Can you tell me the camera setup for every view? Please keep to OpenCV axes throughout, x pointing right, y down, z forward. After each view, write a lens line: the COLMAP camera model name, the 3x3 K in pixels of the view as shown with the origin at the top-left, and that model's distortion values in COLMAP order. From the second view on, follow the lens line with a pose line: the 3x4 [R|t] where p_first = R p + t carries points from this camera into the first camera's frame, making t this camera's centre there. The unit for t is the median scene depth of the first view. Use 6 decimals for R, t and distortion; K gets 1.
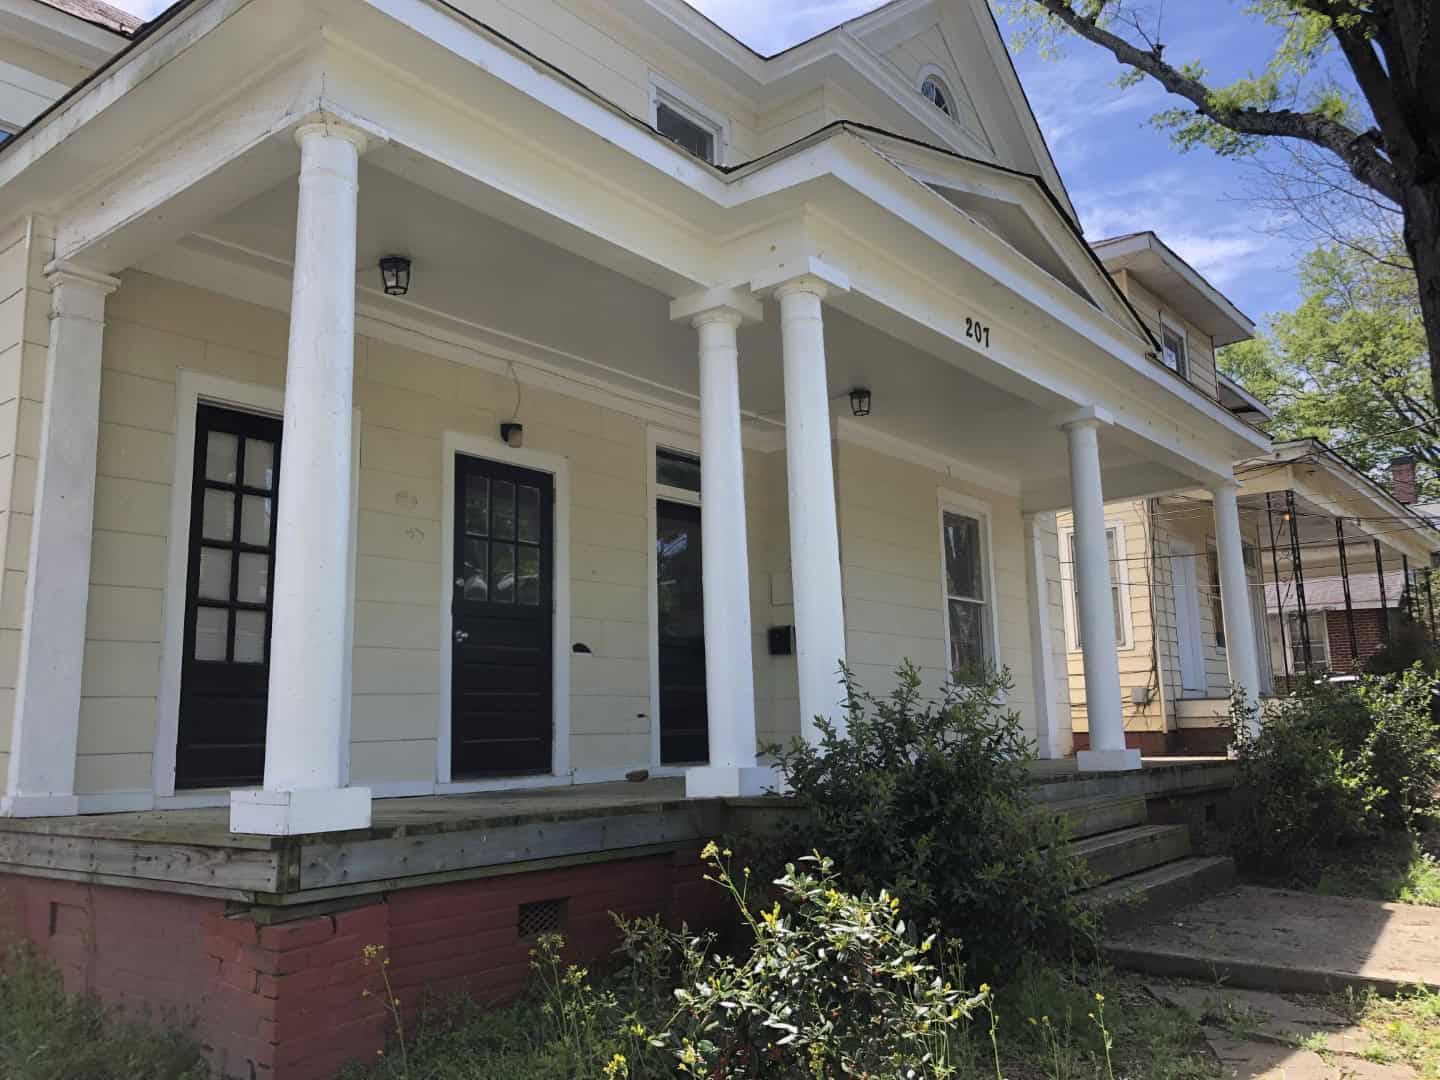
lens RADIAL K [[1173.0, 0, 710.7], [0, 1173.0, 544.9], [0, 0, 1]] dist [0.056245, -0.074319]
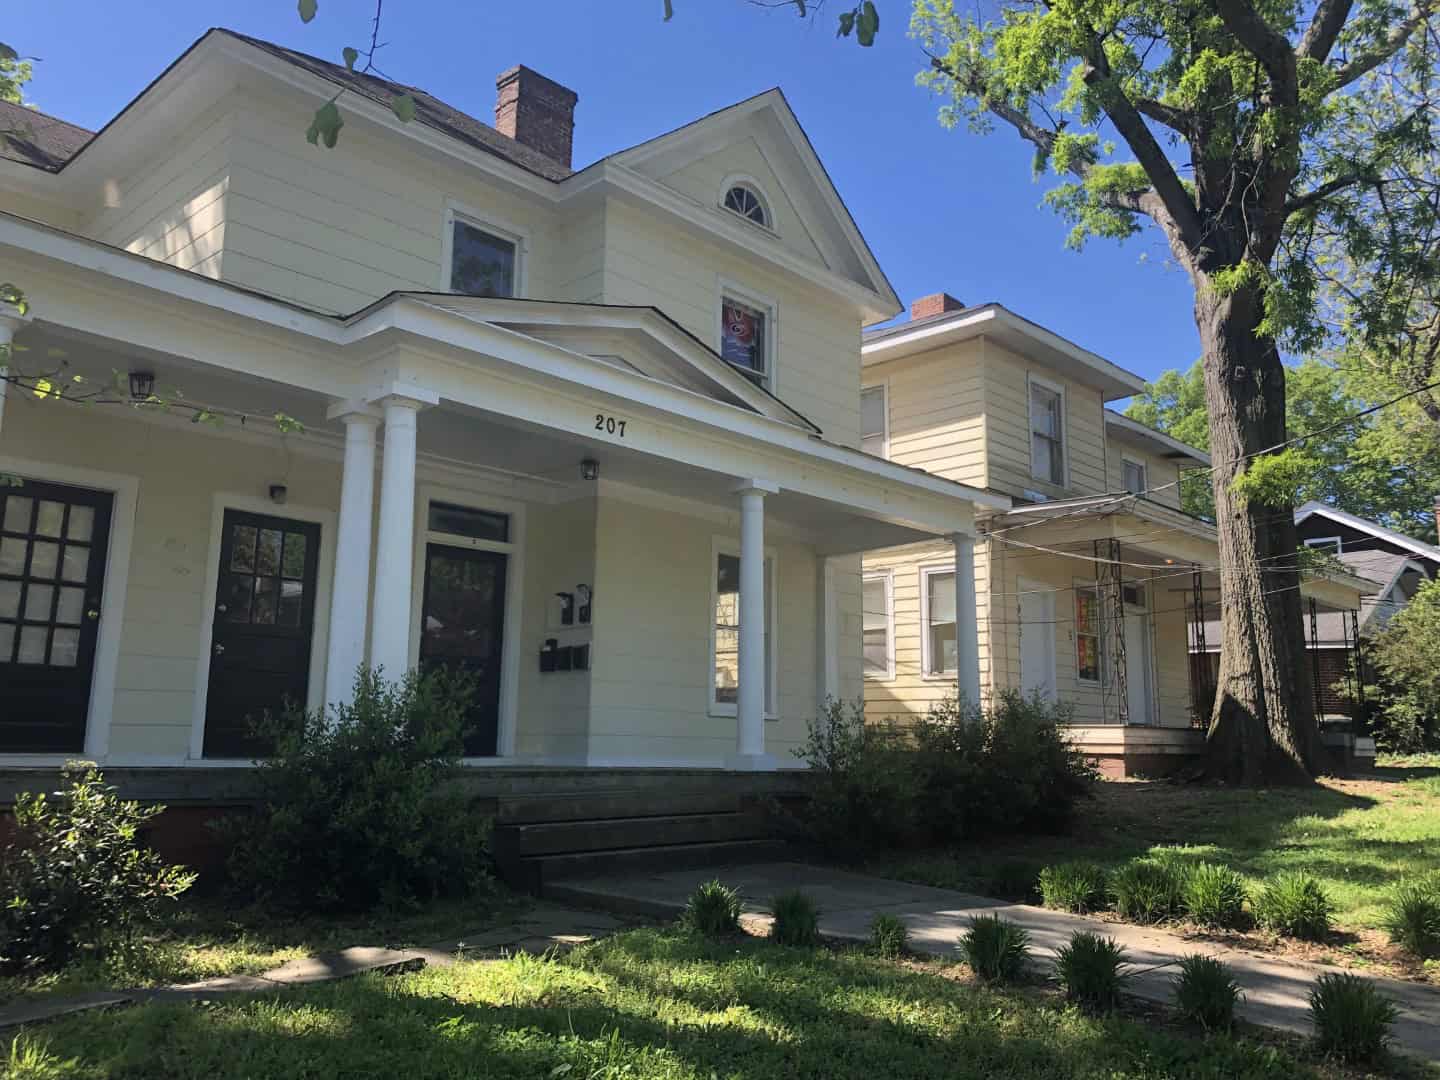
lens RADIAL K [[1173.0, 0, 721.5], [0, 1173.0, 542.2], [0, 0, 1]] dist [0.056245, -0.074319]
pose [[0.995588, 0.024610, -0.090543, 0.454431], [-0.025887, 0.999581, -0.012953, -0.038207], [0.090187, 0.015239, 0.995808, -0.261865]]
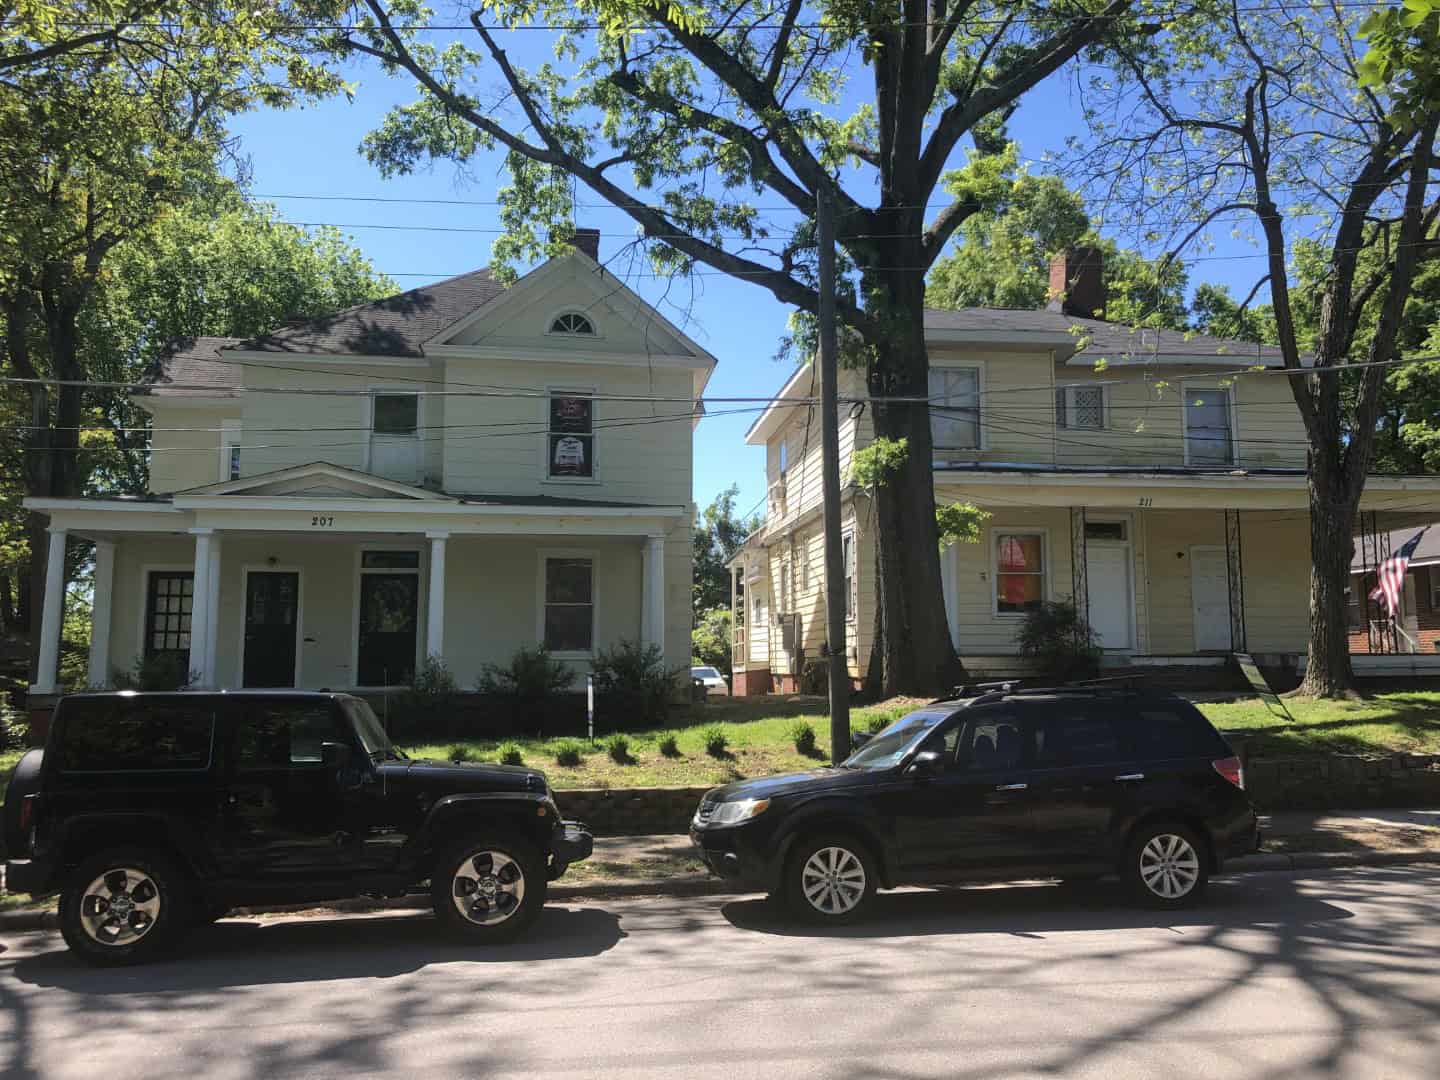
lens RADIAL K [[1173.0, 0, 717.5], [0, 1173.0, 547.4], [0, 0, 1]] dist [0.056245, -0.074319]
pose [[0.714890, -0.043833, -0.697862, 2.558282], [0.093062, 0.995119, 0.032828, -0.125509], [0.693017, -0.088413, 0.715479, -0.239875]]
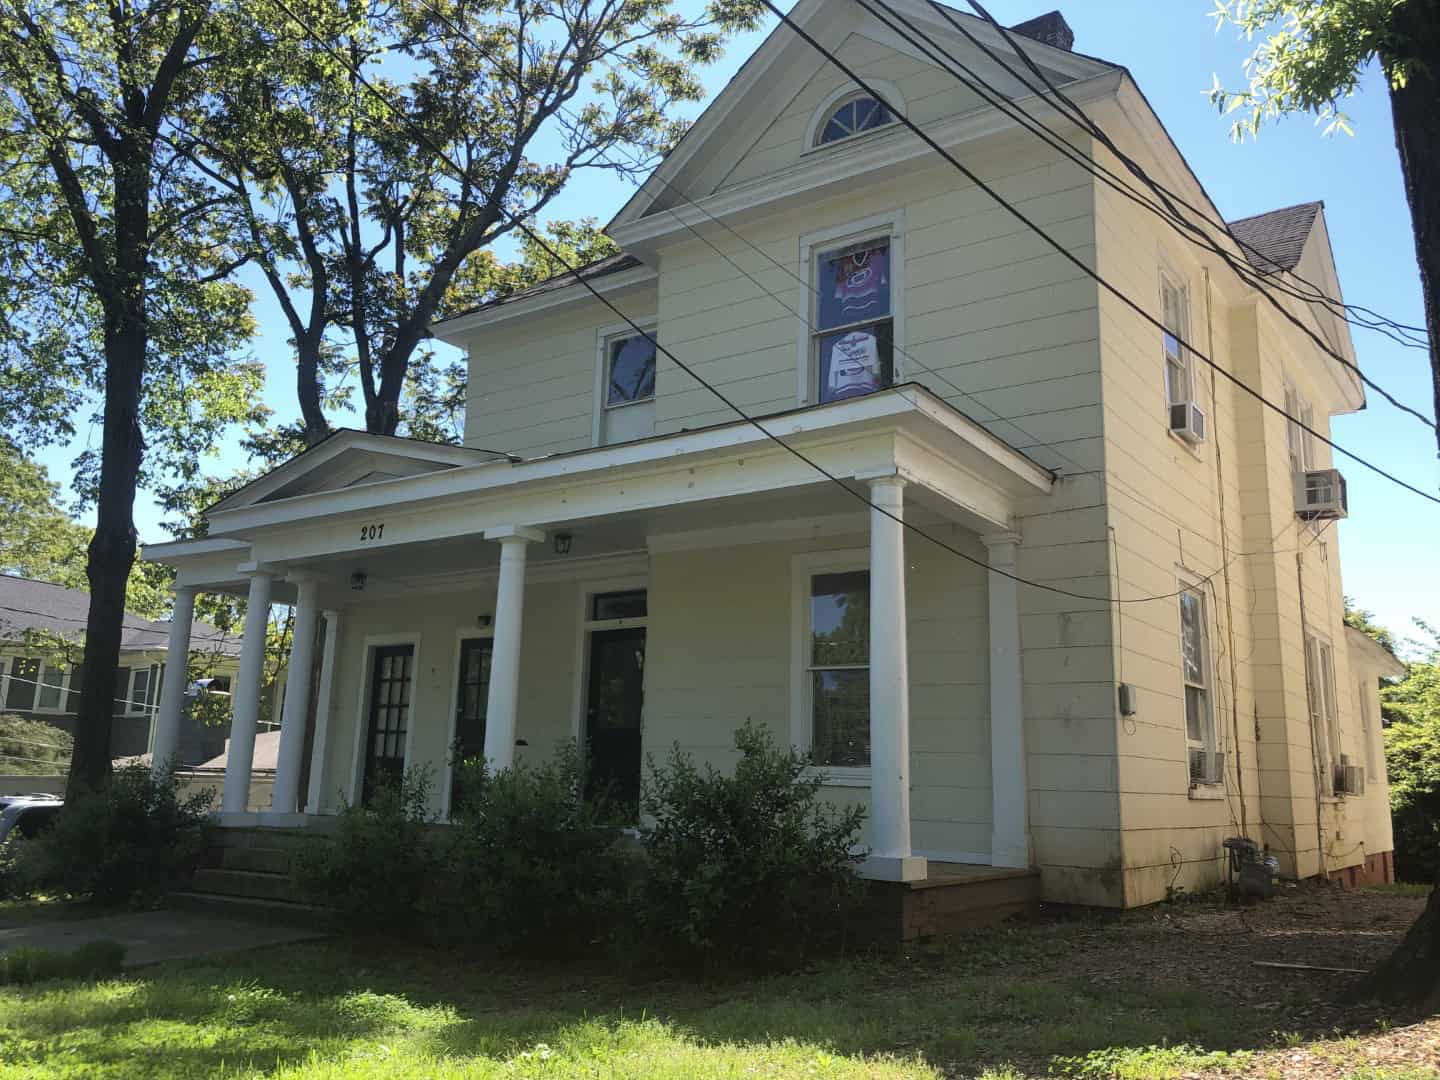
lens RADIAL K [[1173.0, 0, 721.8], [0, 1173.0, 540.9], [0, 0, 1]] dist [0.056245, -0.074319]
pose [[0.057329, -0.170979, -0.983605, 1.668523], [0.135483, 0.977444, -0.162012, 0.127358], [0.989120, -0.123974, 0.079200, 1.281542]]
